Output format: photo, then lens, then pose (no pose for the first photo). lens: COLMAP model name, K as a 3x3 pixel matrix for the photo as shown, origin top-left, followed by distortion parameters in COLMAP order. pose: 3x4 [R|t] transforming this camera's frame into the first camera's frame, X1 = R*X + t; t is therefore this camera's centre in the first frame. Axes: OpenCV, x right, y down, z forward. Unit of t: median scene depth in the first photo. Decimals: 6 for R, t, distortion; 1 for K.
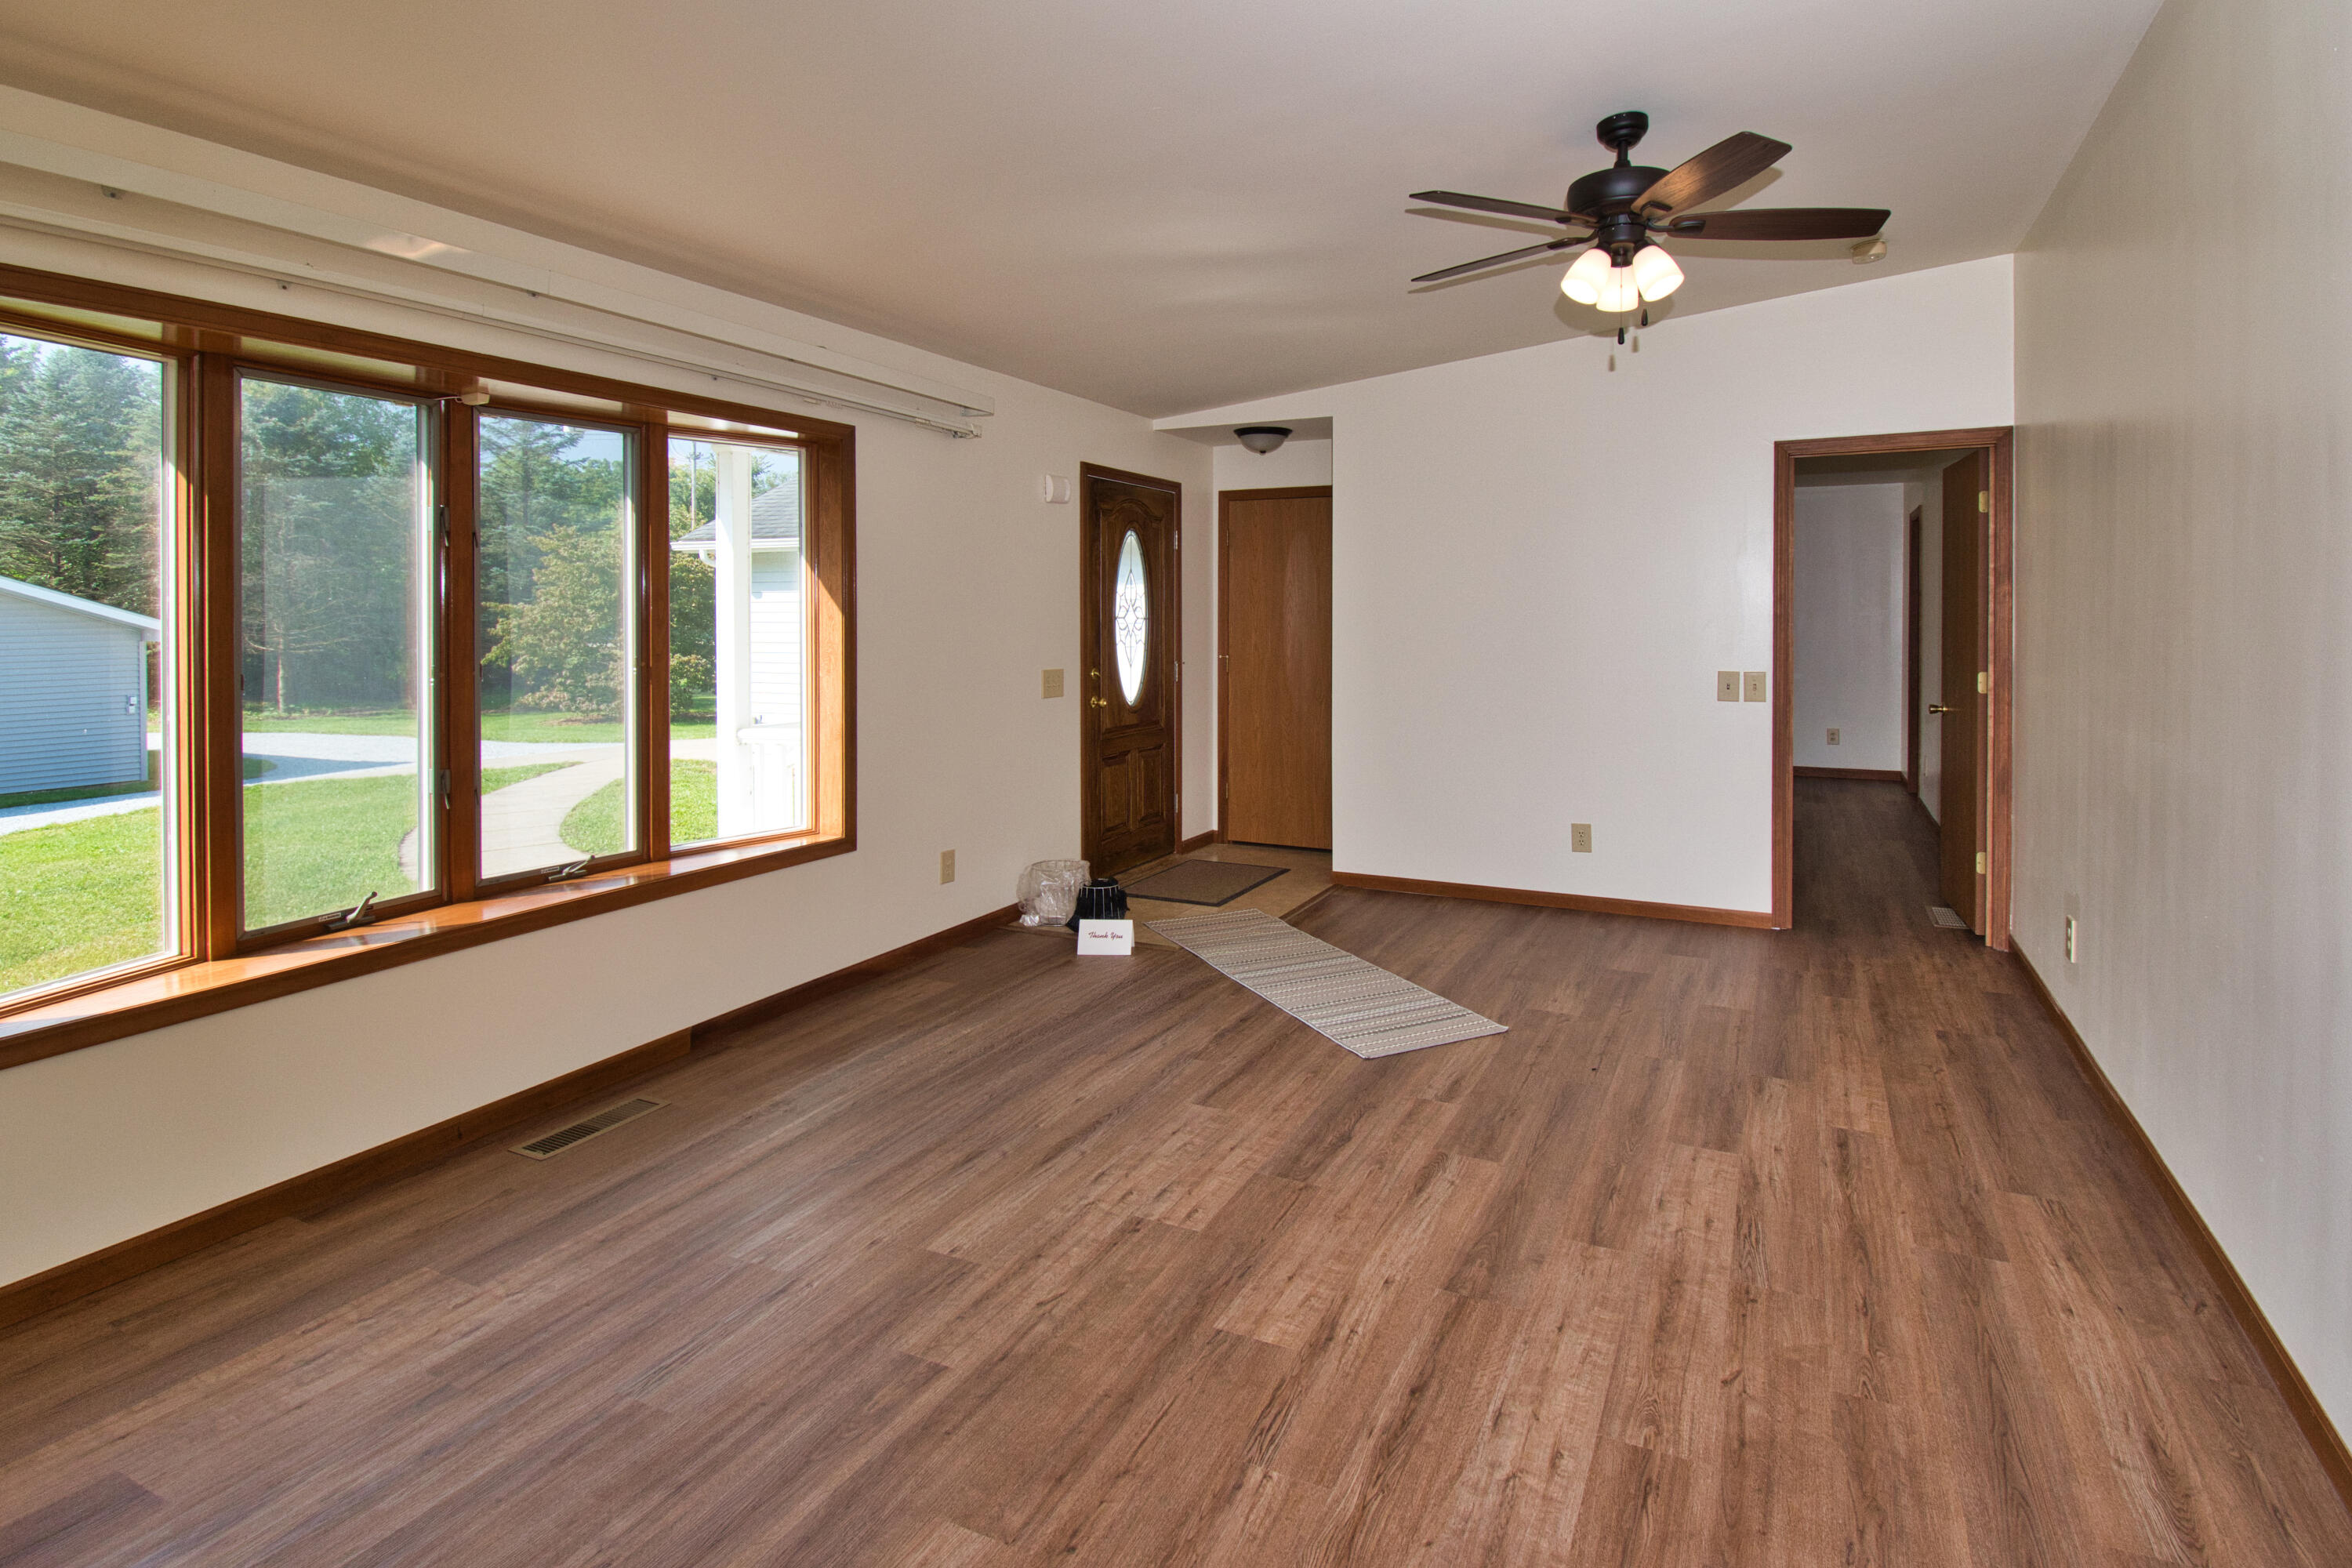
lens RADIAL K [[1190.7, 0, 1169.2], [0, 1190.7, 773.9], [0, 0, 1]] dist [-0.012406, -0.010073]
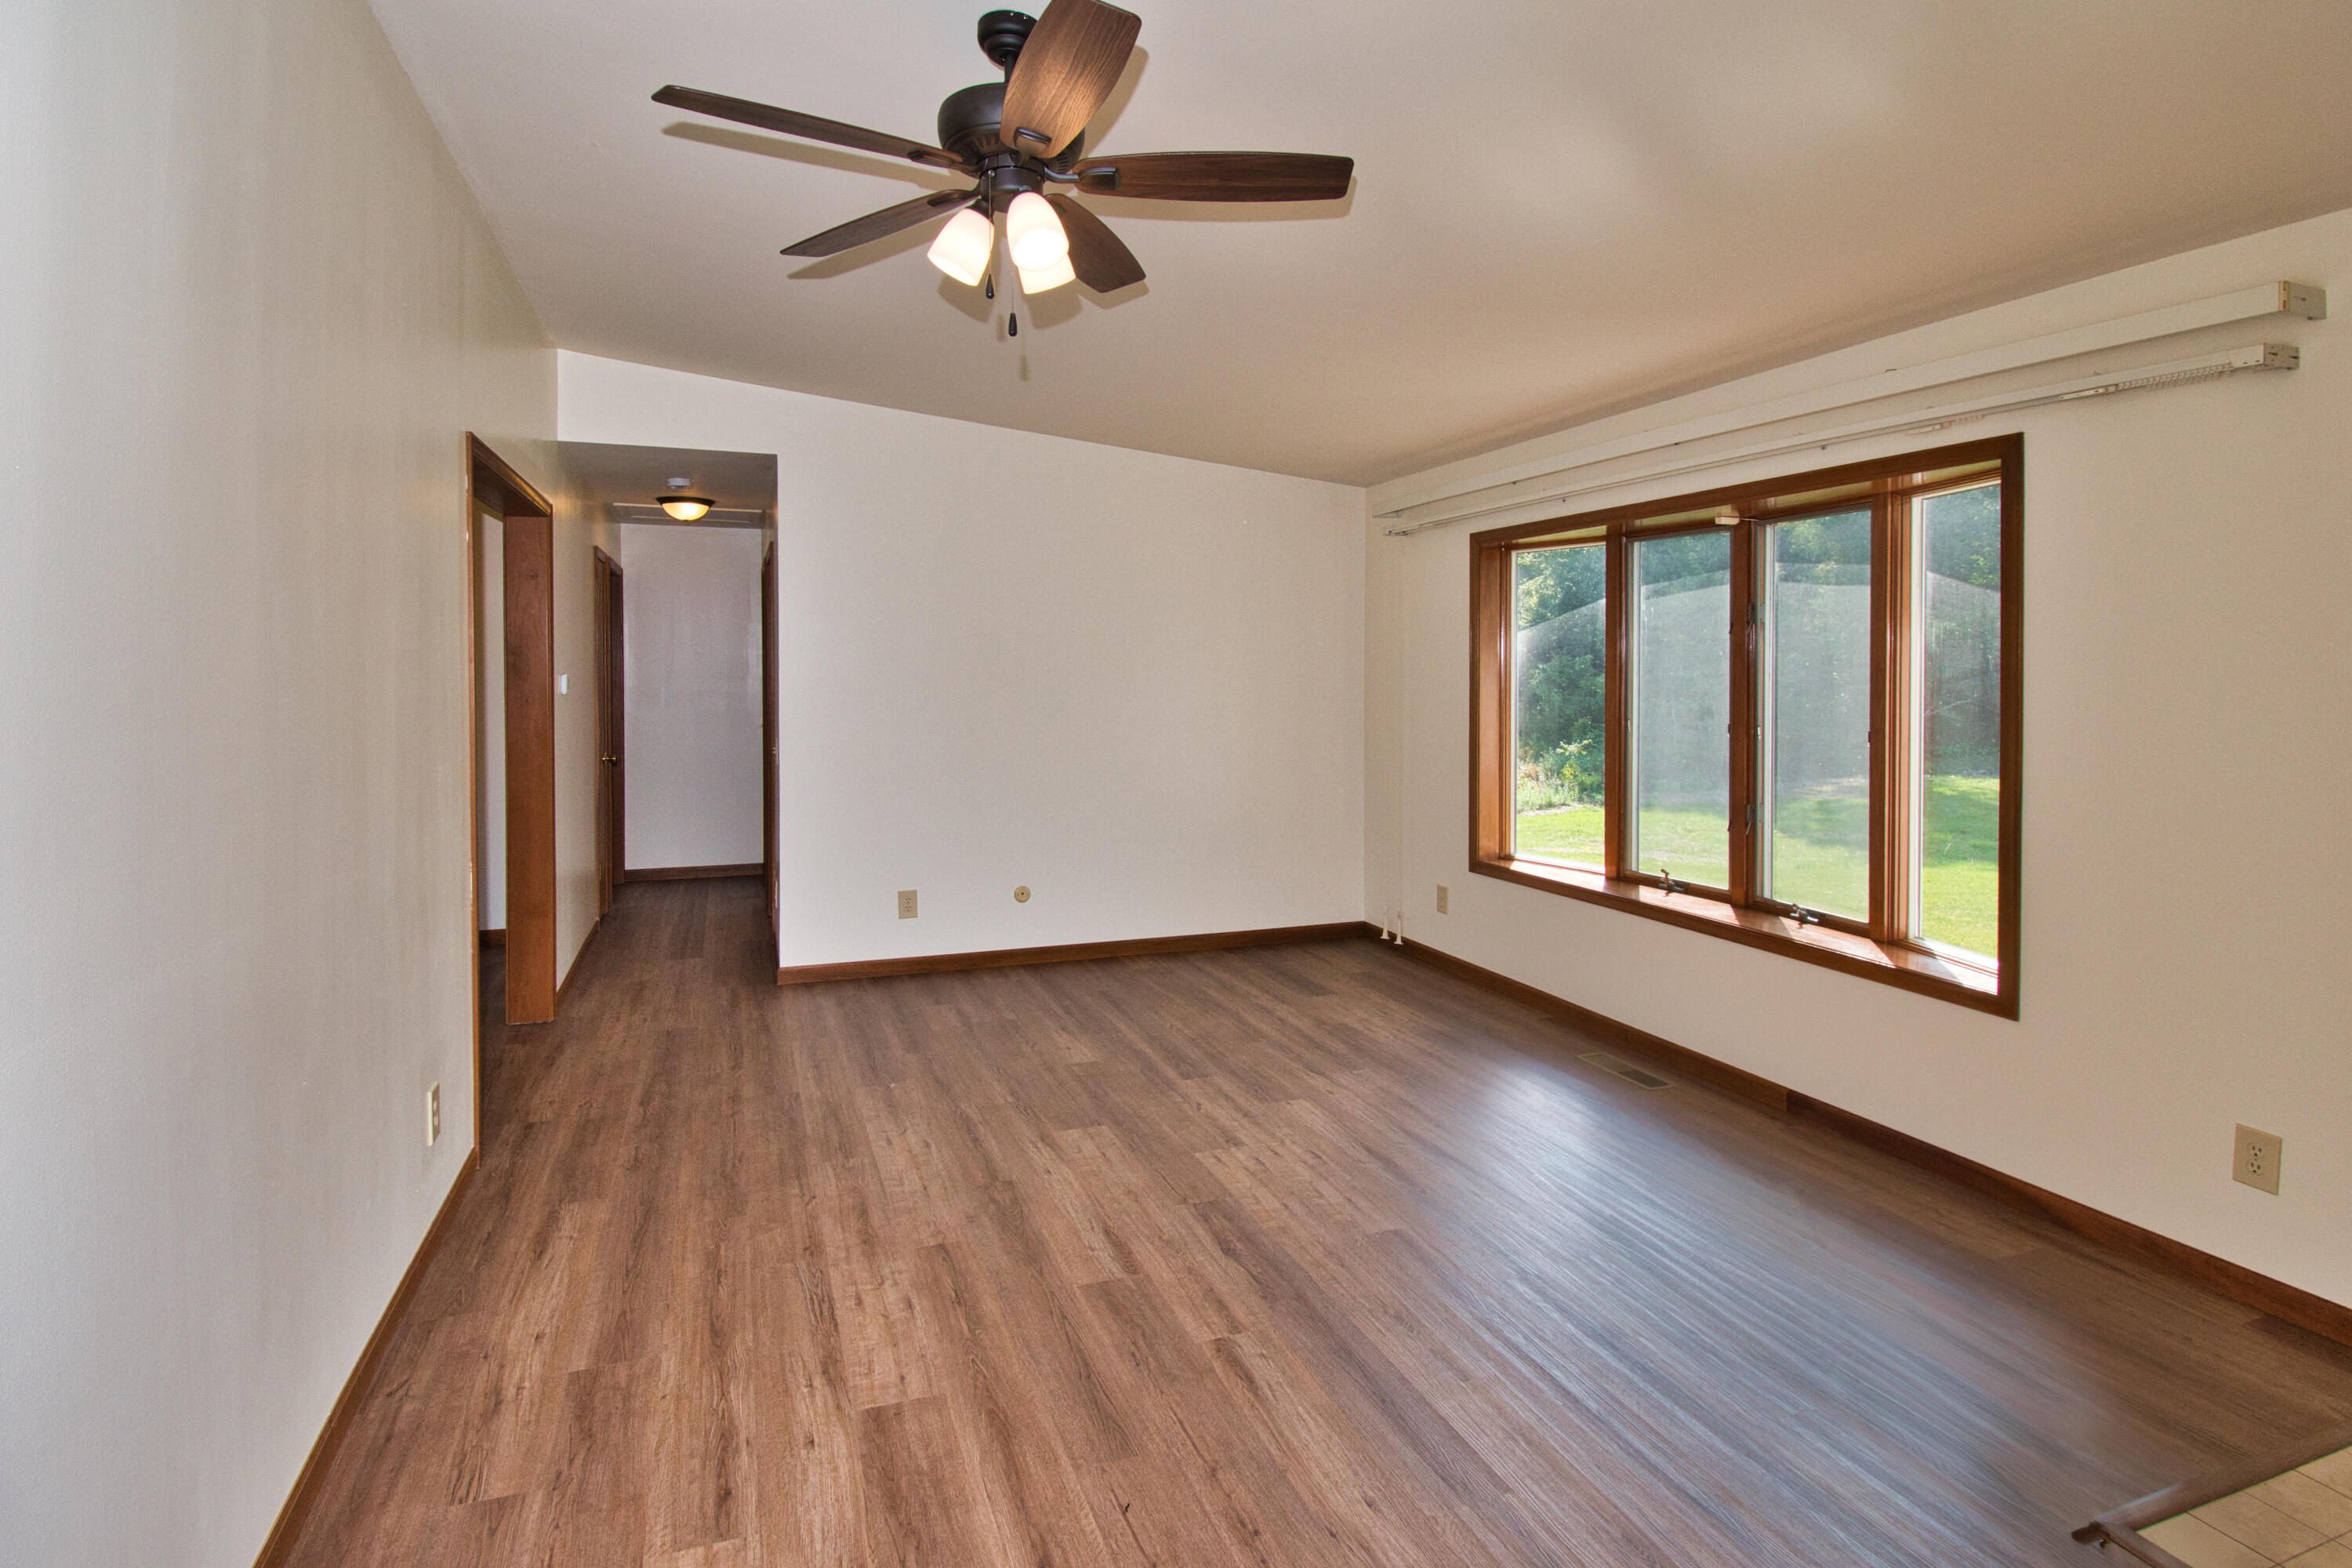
lens RADIAL K [[1190.7, 0, 1175.8], [0, 1190.7, 791.8], [0, 0, 1]] dist [-0.012406, -0.010073]
pose [[-0.673409, 0.081549, -0.734758, 1.006146], [-0.098433, 0.975157, 0.198444, -0.275975], [0.732687, 0.205959, -0.648653, 1.809897]]
